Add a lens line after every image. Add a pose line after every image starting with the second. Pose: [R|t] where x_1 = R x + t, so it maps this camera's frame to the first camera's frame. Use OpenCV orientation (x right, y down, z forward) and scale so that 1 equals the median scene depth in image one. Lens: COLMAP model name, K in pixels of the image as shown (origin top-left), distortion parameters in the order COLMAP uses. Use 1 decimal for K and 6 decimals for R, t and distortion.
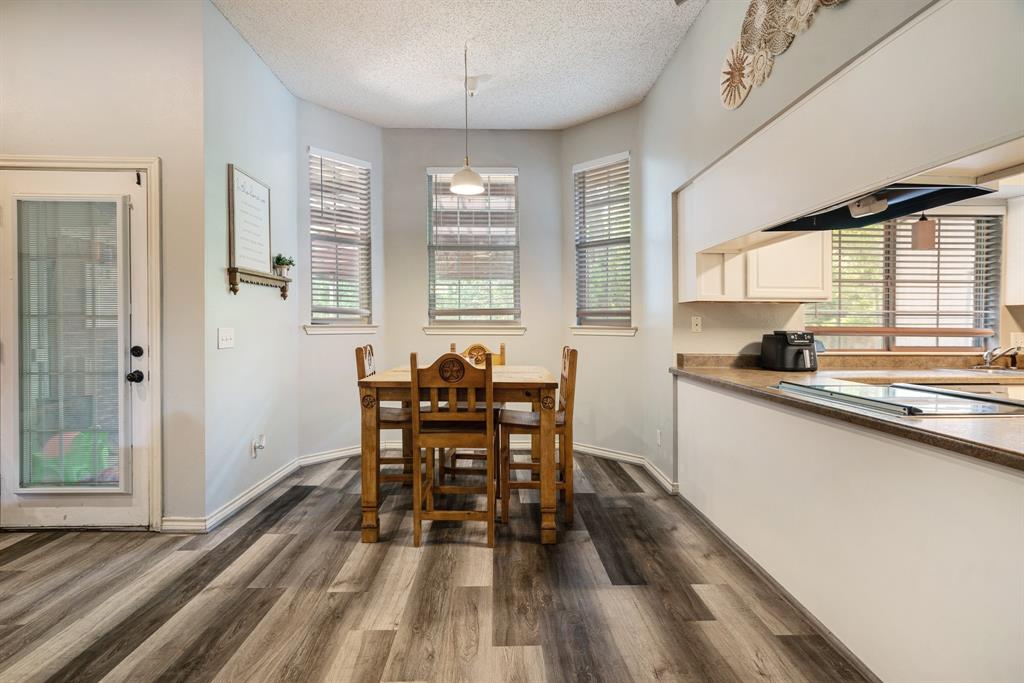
lens RADIAL K [[484.4, 0, 512.4], [0, 484.4, 320.3], [0, 0, 1]] dist [-0.002955, -0.000612]
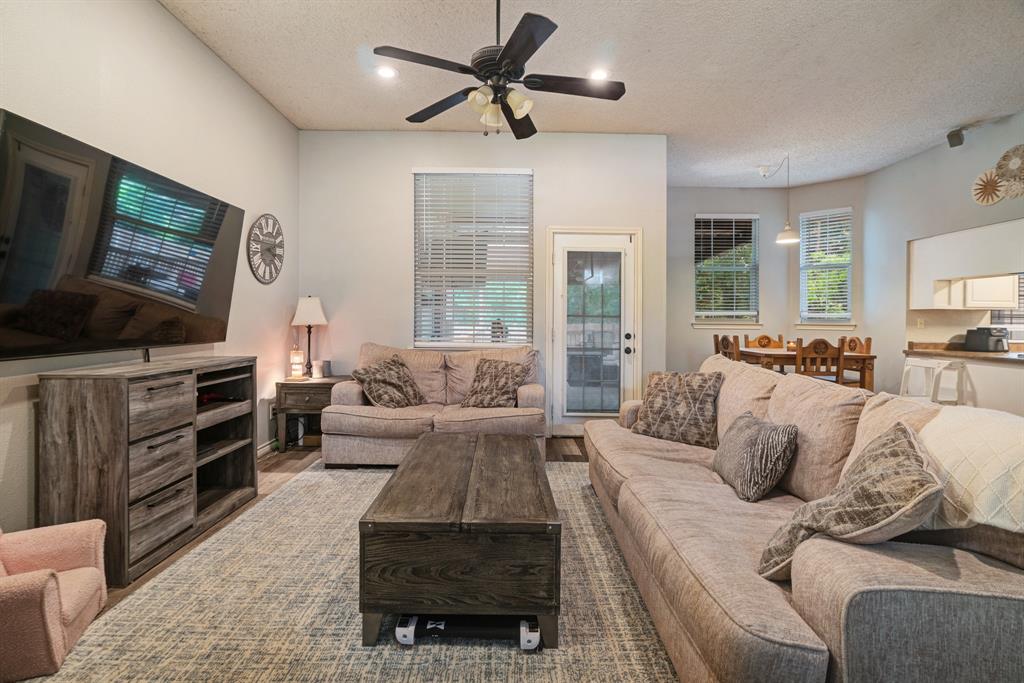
lens RADIAL K [[484.4, 0, 512.4], [0, 484.4, 320.3], [0, 0, 1]] dist [-0.002955, -0.000612]
pose [[0.999686, 0.006311, -0.024260, -1.160398], [-0.006147, 0.999958, 0.006838, -0.004414], [0.024302, -0.006687, 0.999682, -0.784051]]
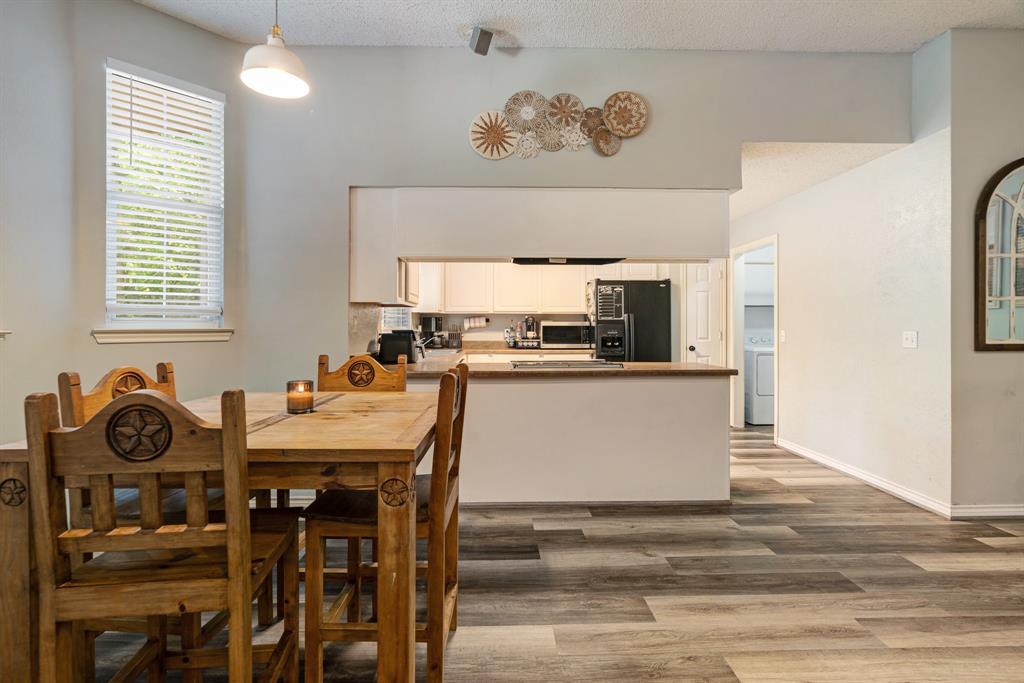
lens RADIAL K [[484.4, 0, 512.4], [0, 484.4, 320.3], [0, 0, 1]] dist [-0.002955, -0.000612]
pose [[0.009793, 0.004818, 0.999940, -0.754440], [-0.001427, 0.999987, -0.004805, 0.004677], [-0.999951, -0.001379, 0.009800, 0.877482]]
